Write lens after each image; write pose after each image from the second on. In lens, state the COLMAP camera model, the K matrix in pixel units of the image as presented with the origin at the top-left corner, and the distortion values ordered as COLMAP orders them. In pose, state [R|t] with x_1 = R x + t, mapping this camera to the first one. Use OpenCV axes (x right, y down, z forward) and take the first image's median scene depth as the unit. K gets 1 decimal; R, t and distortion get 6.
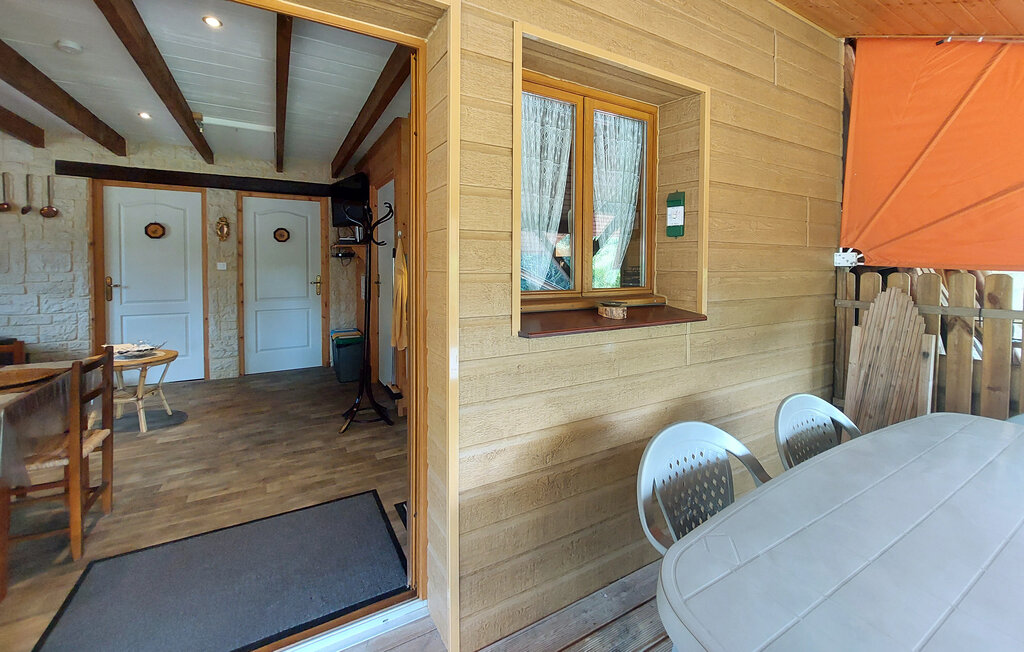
lens RADIAL K [[403.8, 0, 494.2], [0, 403.8, 280.0], [0, 0, 1]] dist [-0.001943, -0.000155]
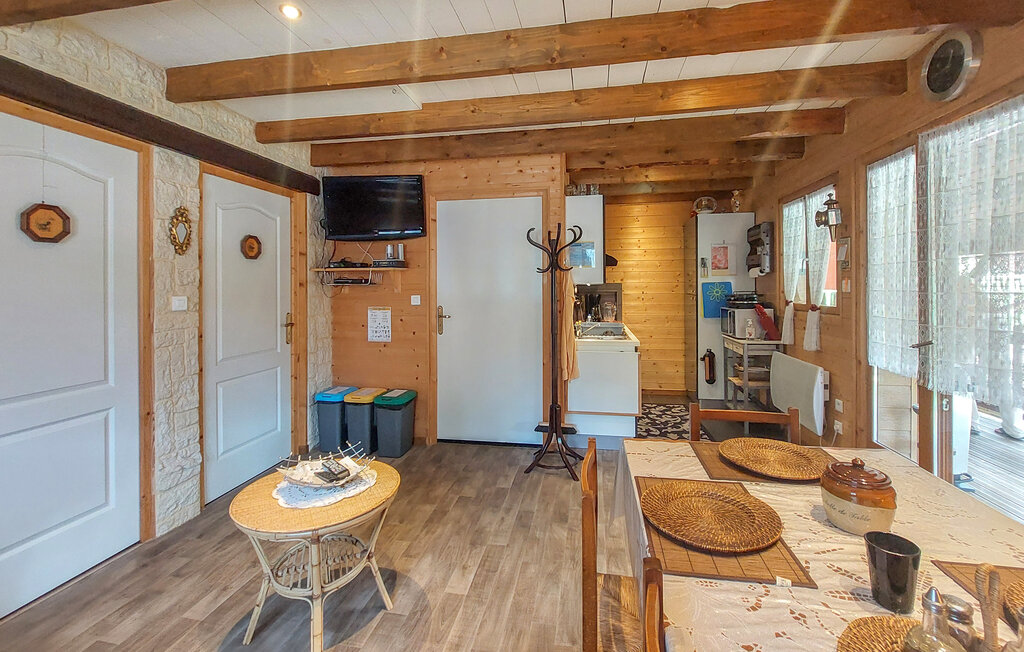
lens RADIAL K [[424.1, 0, 514.4], [0, 424.1, 291.4], [0, 0, 1]] dist [-0.009180, -0.000208]
pose [[0.631086, -0.014440, 0.775578, -0.863072], [0.037982, 0.999203, -0.012303, -0.028007], [-0.774782, 0.037222, 0.631131, 0.353699]]
